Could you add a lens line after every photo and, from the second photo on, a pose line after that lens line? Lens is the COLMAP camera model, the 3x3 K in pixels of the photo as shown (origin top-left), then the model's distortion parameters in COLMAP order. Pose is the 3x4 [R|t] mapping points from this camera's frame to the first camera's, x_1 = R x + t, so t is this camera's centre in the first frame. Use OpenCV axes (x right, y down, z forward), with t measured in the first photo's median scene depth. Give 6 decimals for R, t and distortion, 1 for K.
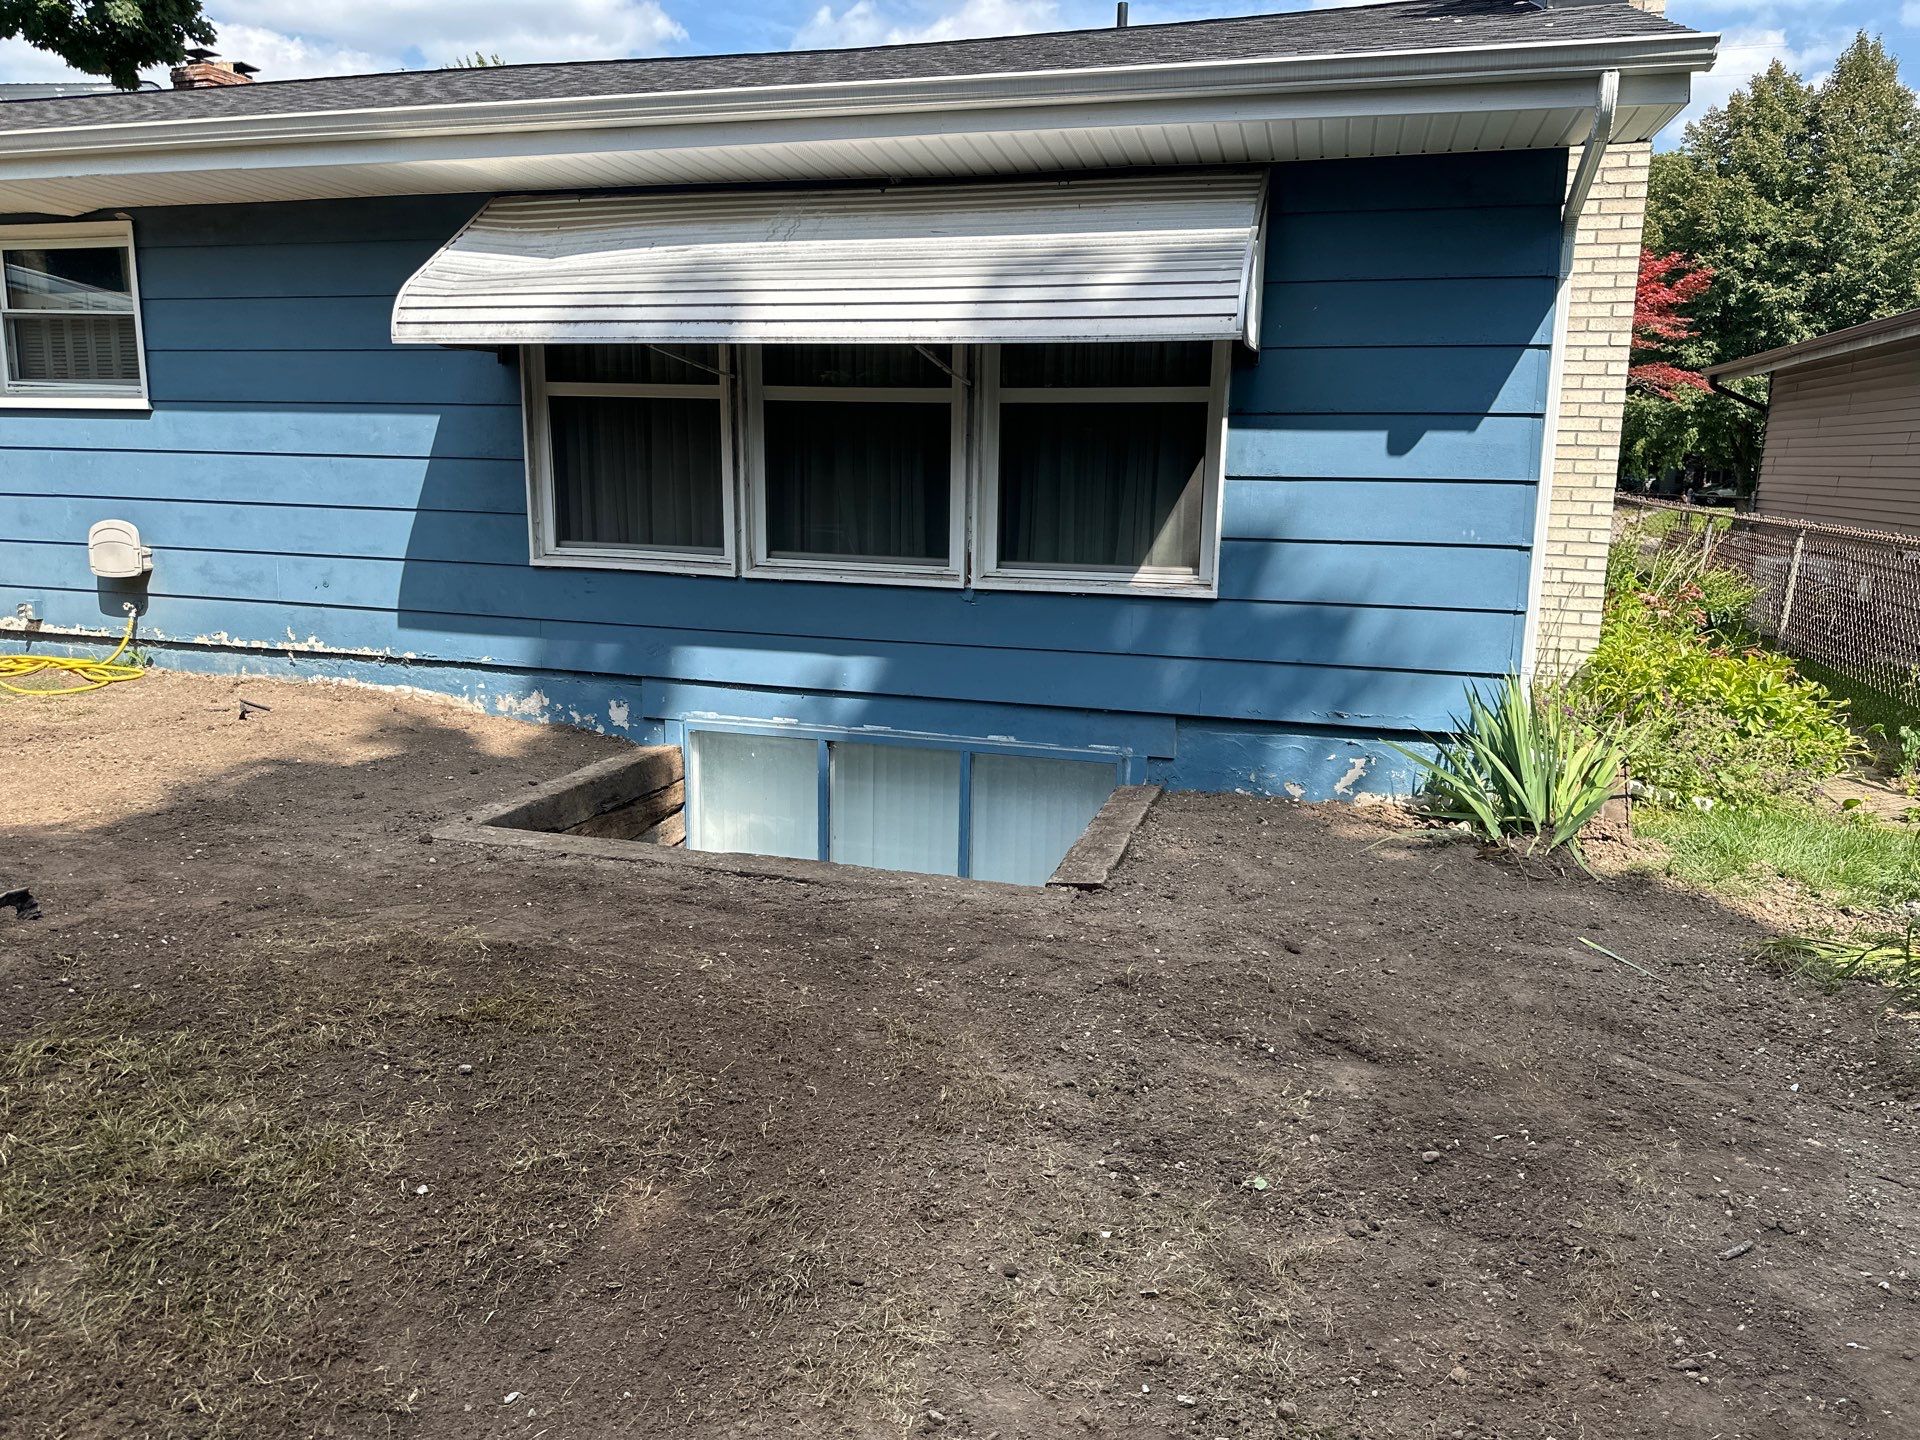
lens RADIAL K [[1314.5, 0, 999.4], [0, 1314.5, 720.9], [0, 0, 1]] dist [0.100996, -0.103622]
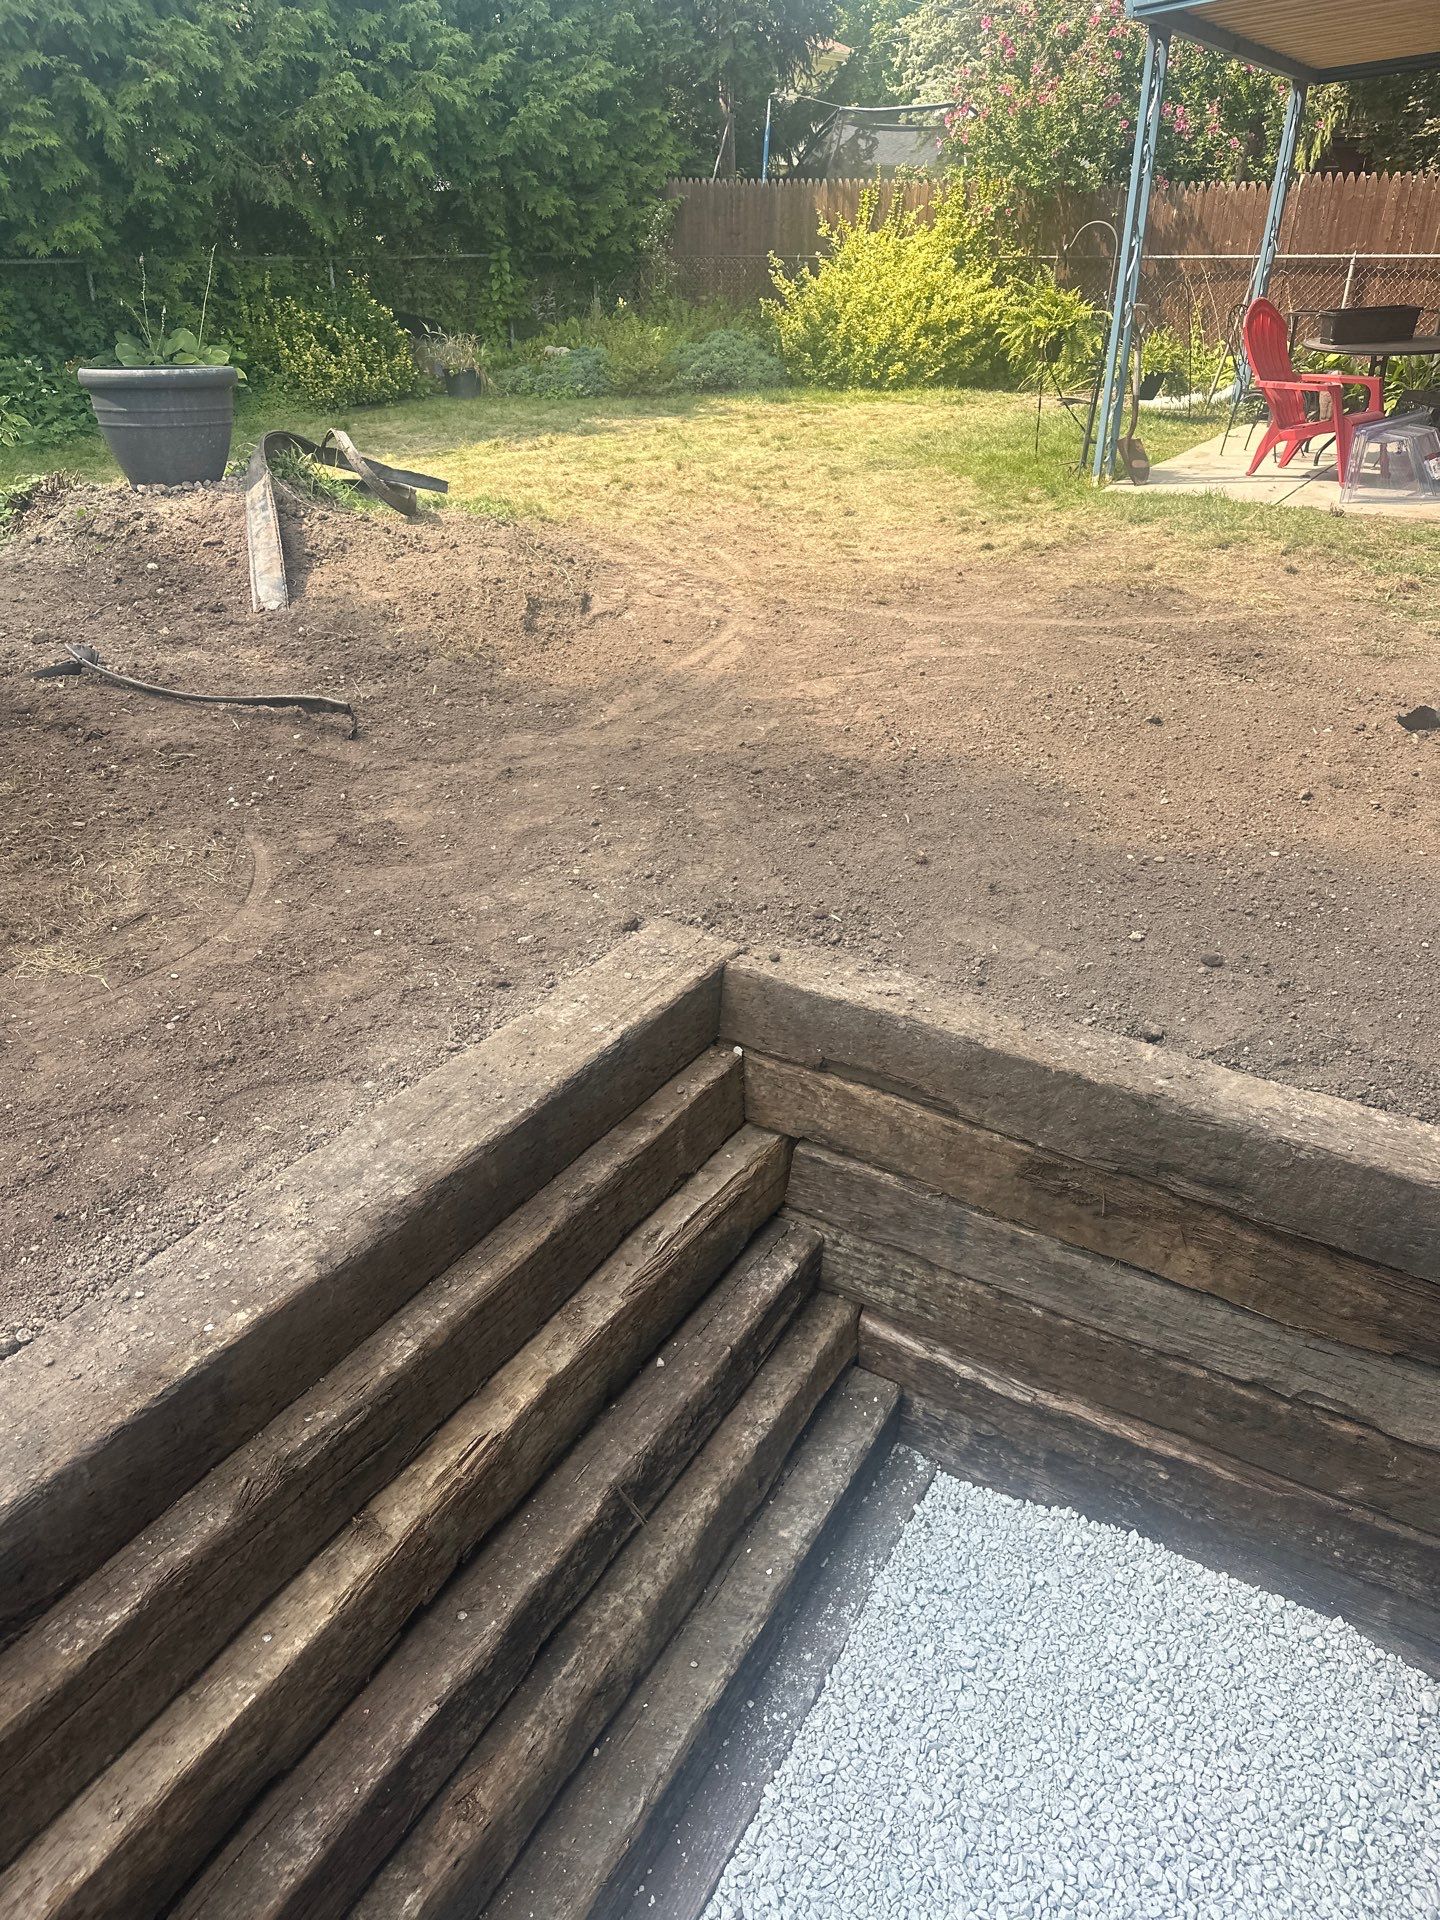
lens RADIAL K [[1346.5, 0, 734.2], [0, 1346.5, 949.1], [0, 0, 1]] dist [0.054802, -0.068924]
pose [[-0.287317, 0.425302, -0.858235, 0.041264], [-0.209418, 0.846444, 0.489567, -0.143887], [0.934662, 0.320390, -0.154132, 0.846783]]
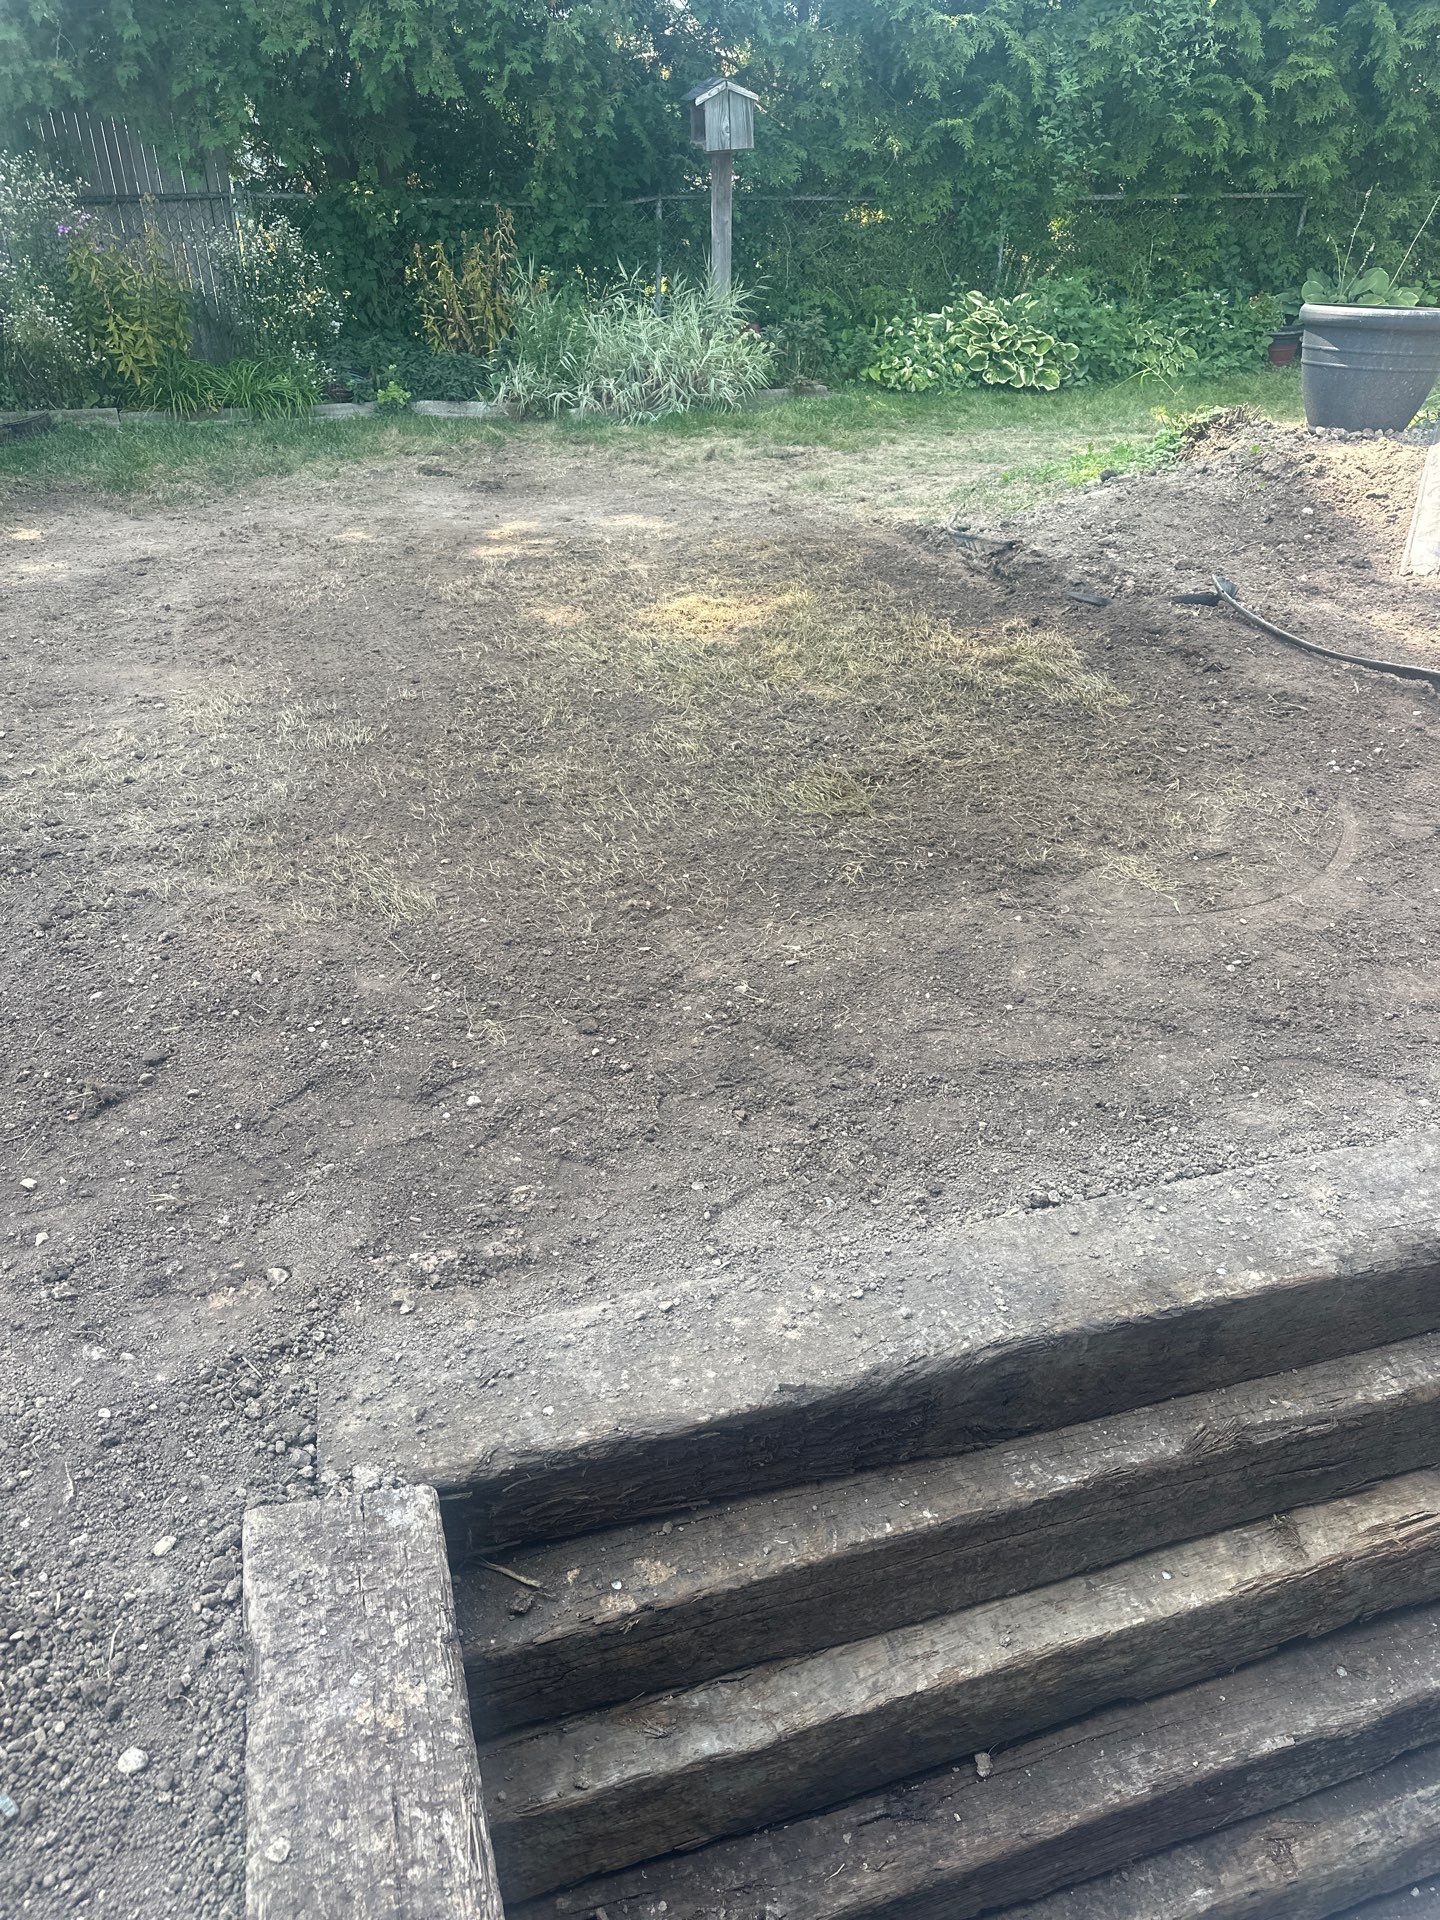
lens RADIAL K [[1360.1, 0, 711.4], [0, 1360.1, 964.3], [0, 0, 1]] dist [0.029163, -0.039592]
pose [[-0.858678, 0.240026, -0.452835, 0.067999], [-0.124015, 0.759990, 0.637994, -0.134113], [0.497285, 0.603990, -0.622820, 0.813661]]
